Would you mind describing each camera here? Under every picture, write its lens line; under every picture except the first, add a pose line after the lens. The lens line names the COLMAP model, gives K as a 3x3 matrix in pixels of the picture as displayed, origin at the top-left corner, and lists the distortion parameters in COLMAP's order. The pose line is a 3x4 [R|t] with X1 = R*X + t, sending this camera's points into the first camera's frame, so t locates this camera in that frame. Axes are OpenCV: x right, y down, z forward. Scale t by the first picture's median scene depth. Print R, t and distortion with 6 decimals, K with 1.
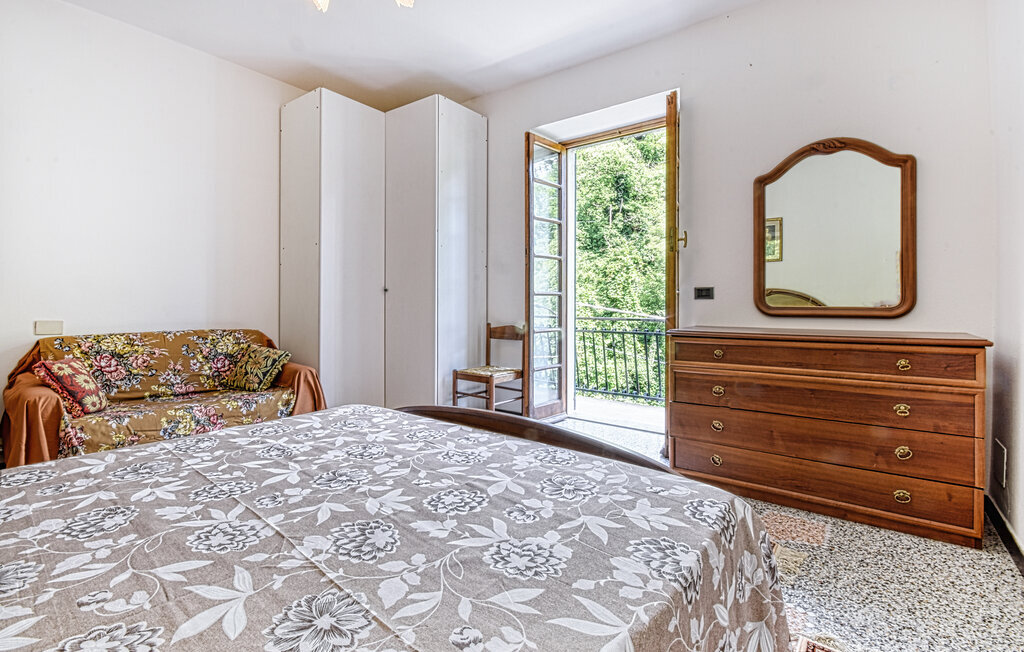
lens RADIAL K [[475.2, 0, 503.9], [0, 475.2, 300.5], [0, 0, 1]] dist [-0.000531, -0.000008]
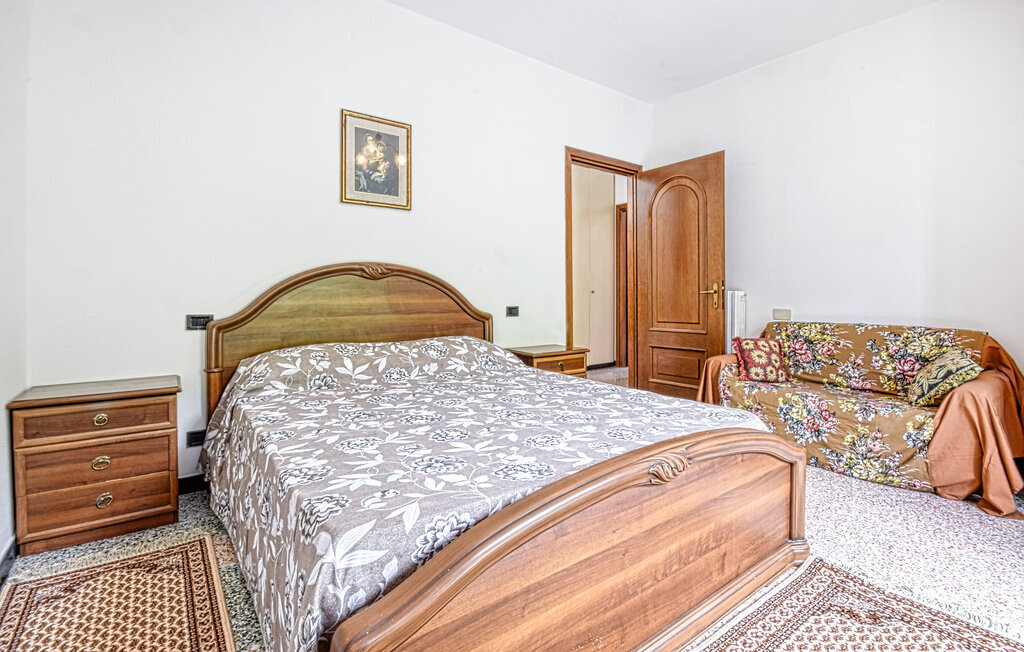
lens RADIAL K [[475.2, 0, 527.2], [0, 475.2, 297.9], [0, 0, 1]] dist [-0.000531, -0.000008]
pose [[-0.241299, 0.001349, -0.970450, 0.444229], [0.000979, 0.999999, 0.001147, 0.009086], [0.970450, -0.000673, -0.241300, 0.598574]]
